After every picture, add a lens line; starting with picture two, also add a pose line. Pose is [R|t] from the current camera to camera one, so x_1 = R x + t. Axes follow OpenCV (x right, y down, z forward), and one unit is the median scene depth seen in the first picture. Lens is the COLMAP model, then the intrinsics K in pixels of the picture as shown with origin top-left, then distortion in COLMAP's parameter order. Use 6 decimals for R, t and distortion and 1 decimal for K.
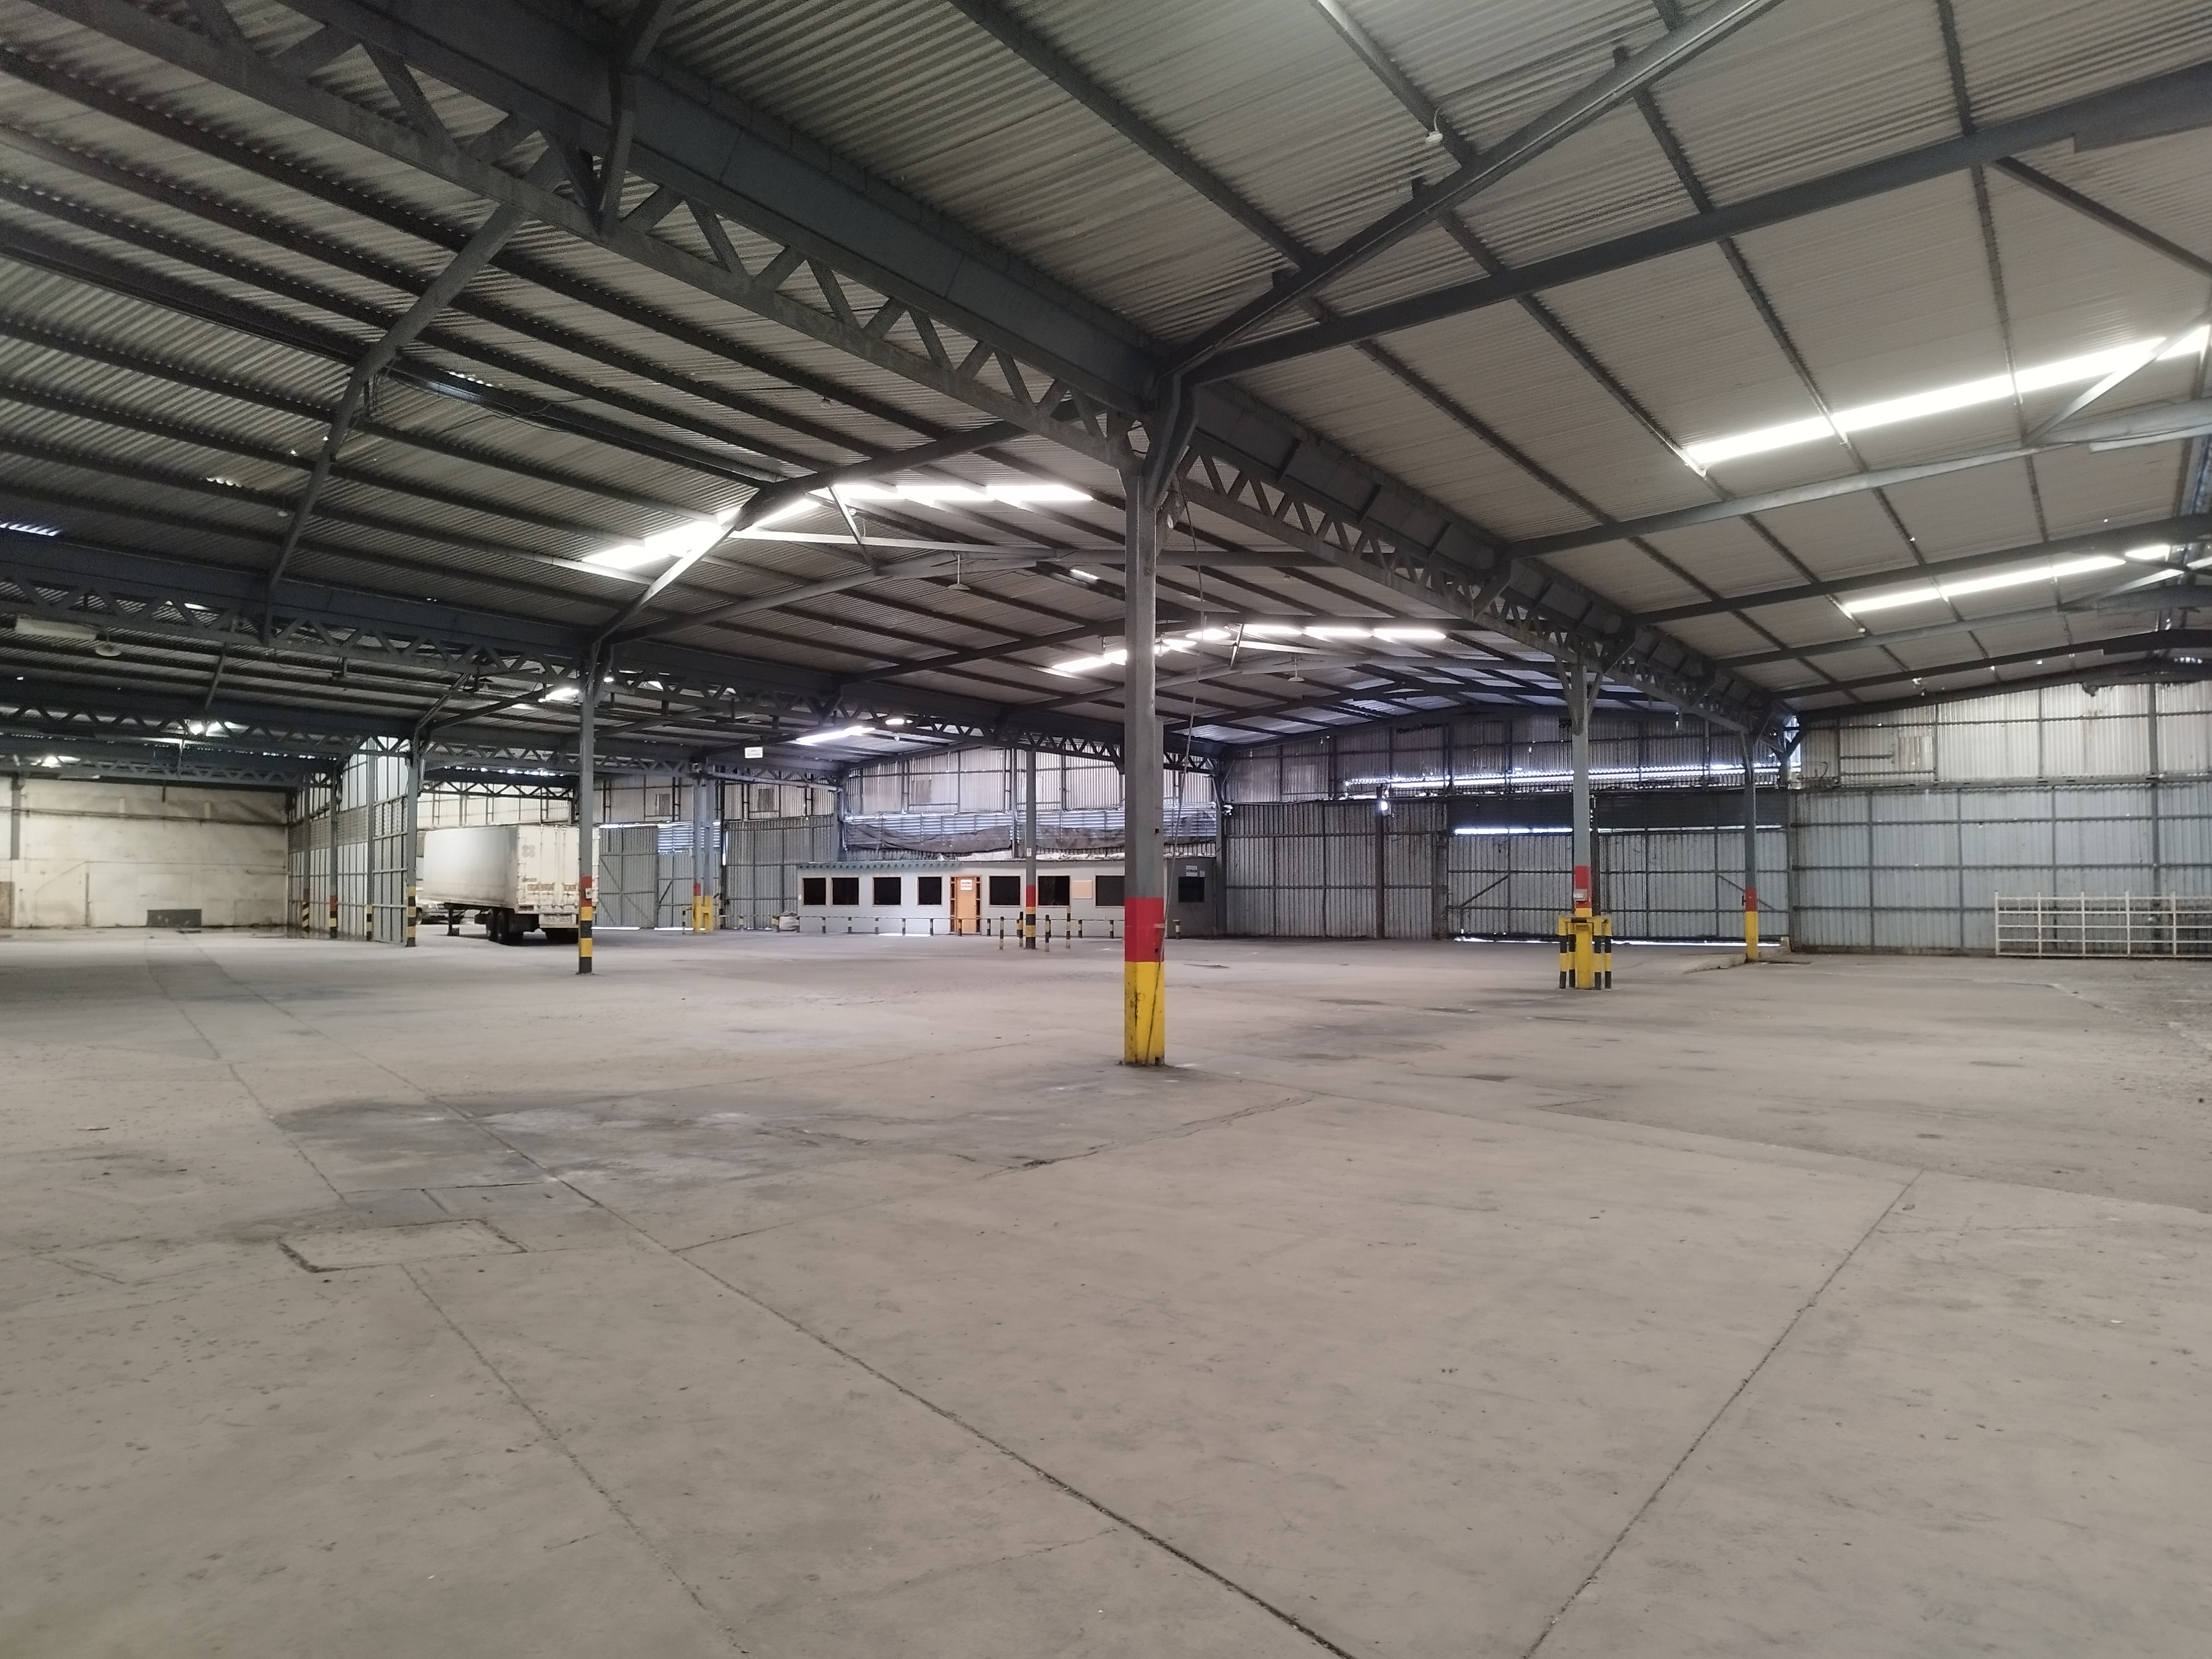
lens RADIAL K [[1574.8, 0, 1109.5], [0, 1574.8, 826.3], [0, 0, 1]] dist [-0.012776, -0.007746]
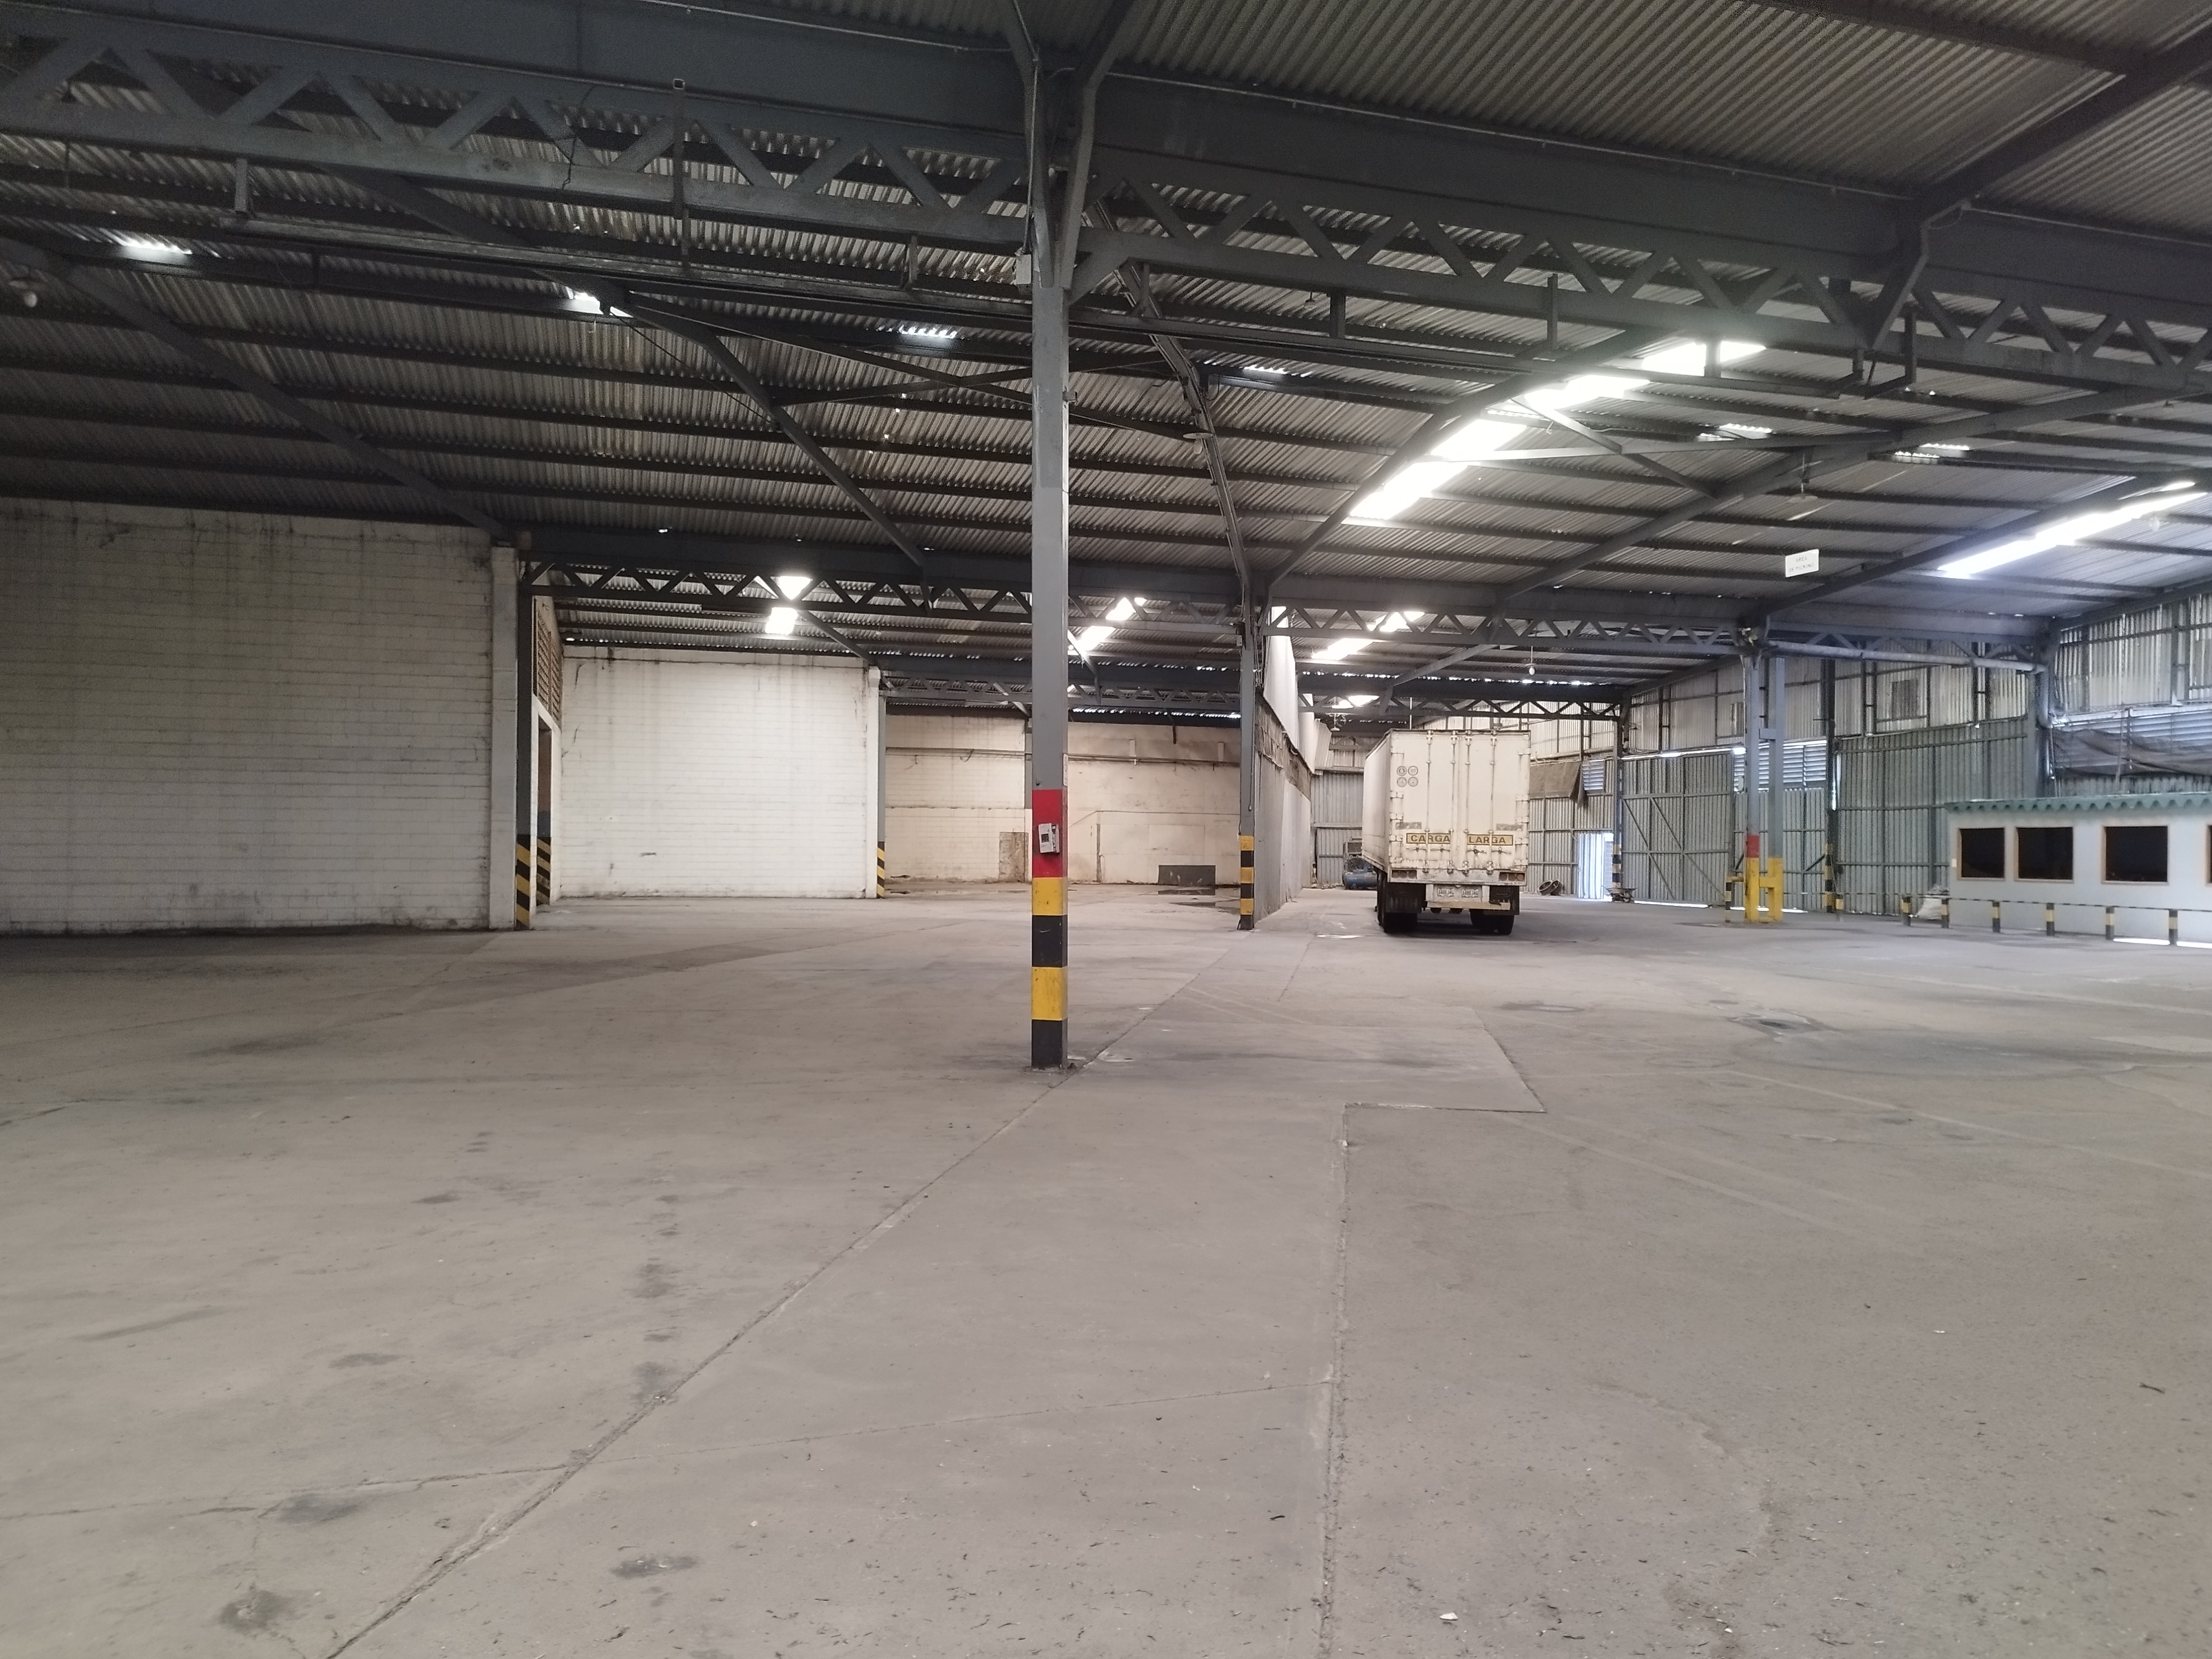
lens RADIAL K [[1574.8, 0, 1102.3], [0, 1574.8, 838.9], [0, 0, 1]] dist [-0.012776, -0.007746]
pose [[0.738725, 0.006513, -0.673976, -0.043467], [0.015076, 0.999543, 0.026184, 0.016478], [0.673838, -0.029504, 0.738289, 0.367057]]
